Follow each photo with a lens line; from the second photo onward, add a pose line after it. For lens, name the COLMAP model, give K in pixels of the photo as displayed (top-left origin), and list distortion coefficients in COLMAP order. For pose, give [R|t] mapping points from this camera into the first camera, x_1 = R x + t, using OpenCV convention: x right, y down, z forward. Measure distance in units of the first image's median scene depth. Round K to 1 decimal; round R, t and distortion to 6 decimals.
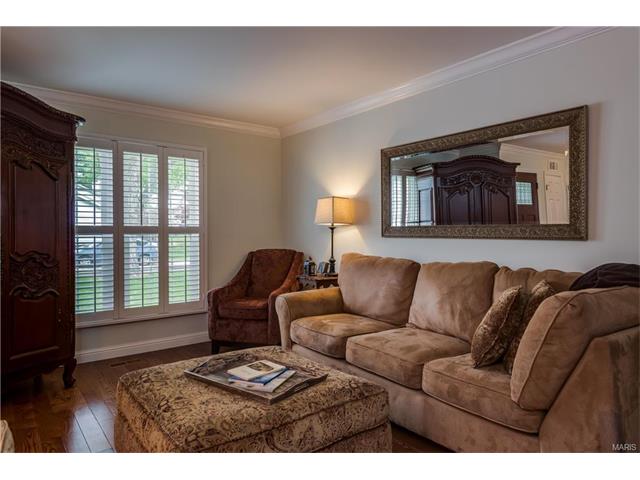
lens RADIAL K [[415.8, 0, 321.0], [0, 415.8, 235.0], [0, 0, 1]] dist [0.049659, -0.055701]
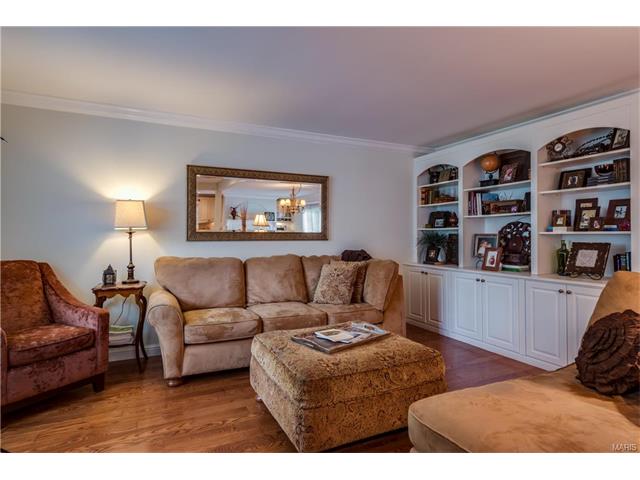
lens RADIAL K [[353.5, 0, 319.2], [0, 353.5, 237.1], [0, 0, 1]] dist [-0.001322, -0.001284]
pose [[0.217087, 0.003262, 0.976147, -0.730171], [0.011061, 0.999922, -0.005801, 0.003528], [-0.976090, 0.012057, 0.217034, 0.443281]]
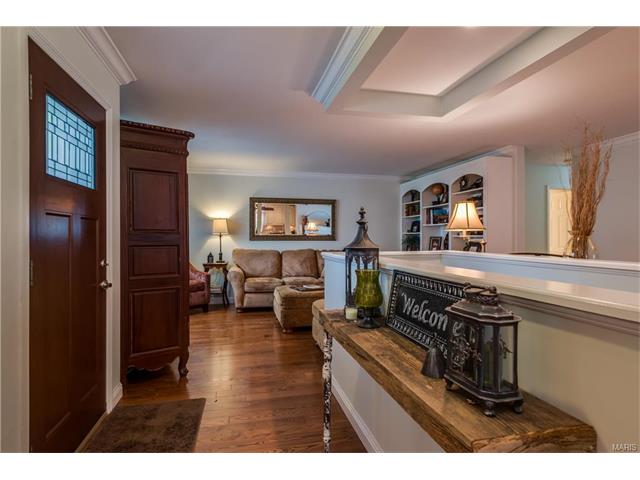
lens RADIAL K [[353.5, 0, 319.2], [0, 353.5, 237.1], [0, 0, 1]] dist [-0.001322, -0.001284]
pose [[0.436538, 0.008104, 0.899649, -1.272338], [0.006081, 0.999910, -0.011958, 0.011550], [-0.899665, 0.010691, 0.436449, -0.055068]]
